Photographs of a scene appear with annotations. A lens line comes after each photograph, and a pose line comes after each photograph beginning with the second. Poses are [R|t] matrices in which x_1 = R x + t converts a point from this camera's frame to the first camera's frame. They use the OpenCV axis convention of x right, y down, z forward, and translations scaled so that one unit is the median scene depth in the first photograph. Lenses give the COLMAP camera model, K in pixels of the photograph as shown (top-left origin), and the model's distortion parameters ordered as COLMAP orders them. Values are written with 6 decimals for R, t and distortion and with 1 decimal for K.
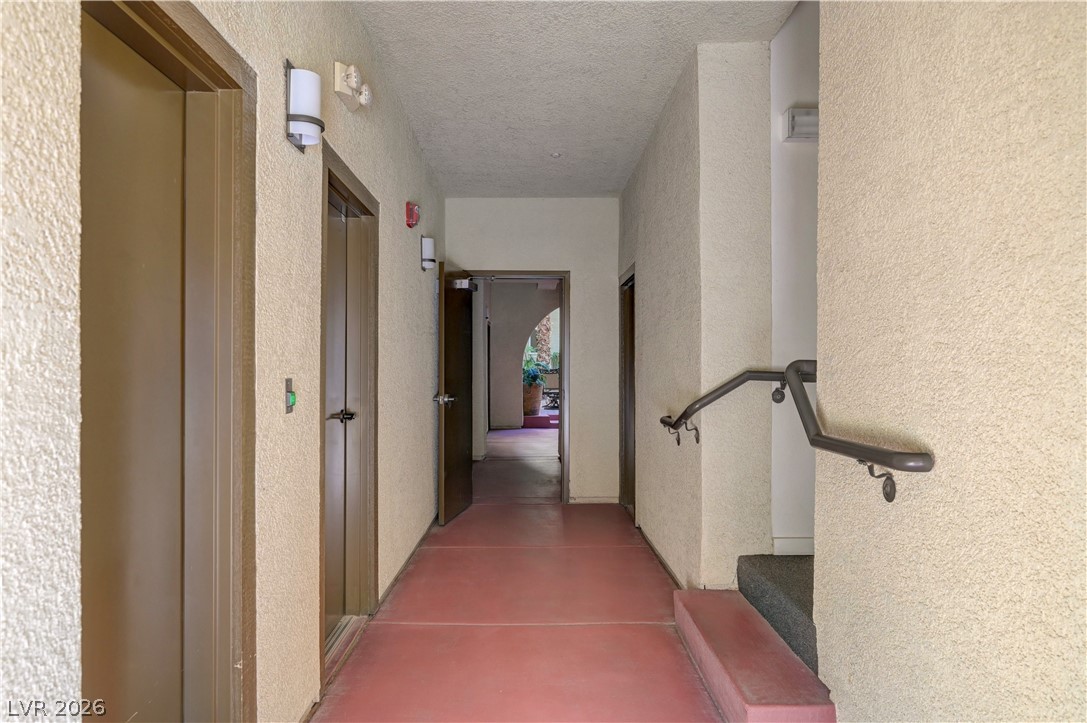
lens RADIAL K [[684.4, 0, 542.7], [0, 684.4, 360.2], [0, 0, 1]] dist [0.016821, 0.001809]
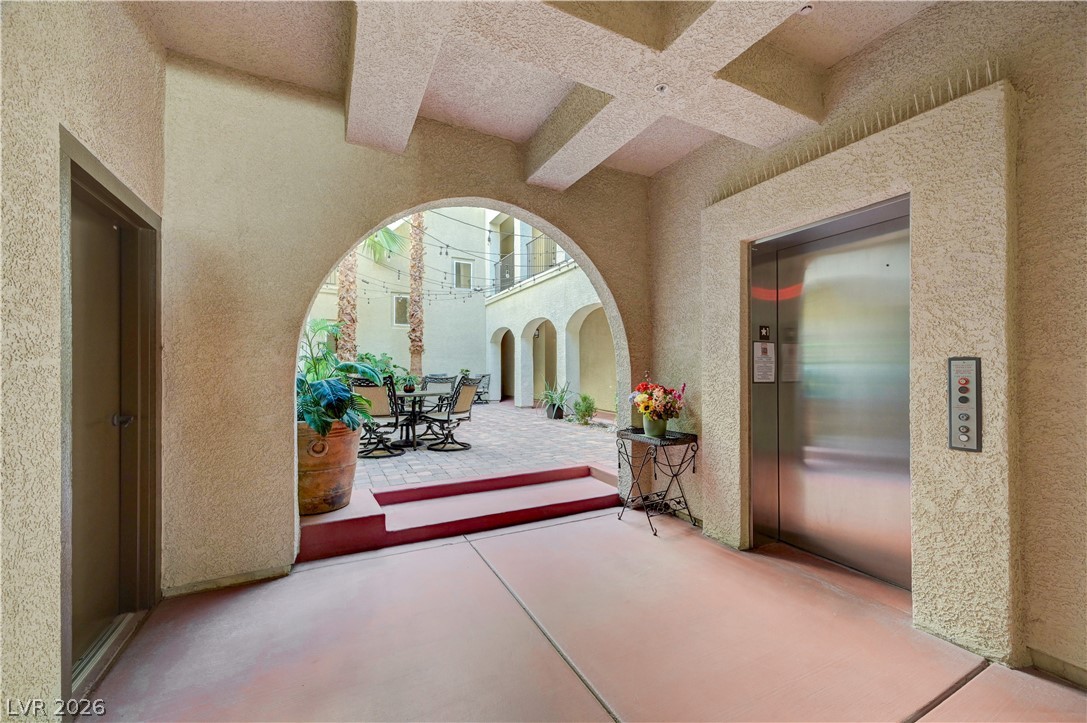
lens RADIAL K [[428.4, 0, 550.4], [0, 428.4, 365.6], [0, 0, 1]] dist [0.007066, -0.000076]
pose [[0.891378, 0.003366, 0.453249, -0.014406], [0.000981, 0.999956, -0.009355, 0.007740], [-0.453260, 0.008783, 0.891335, 0.751309]]
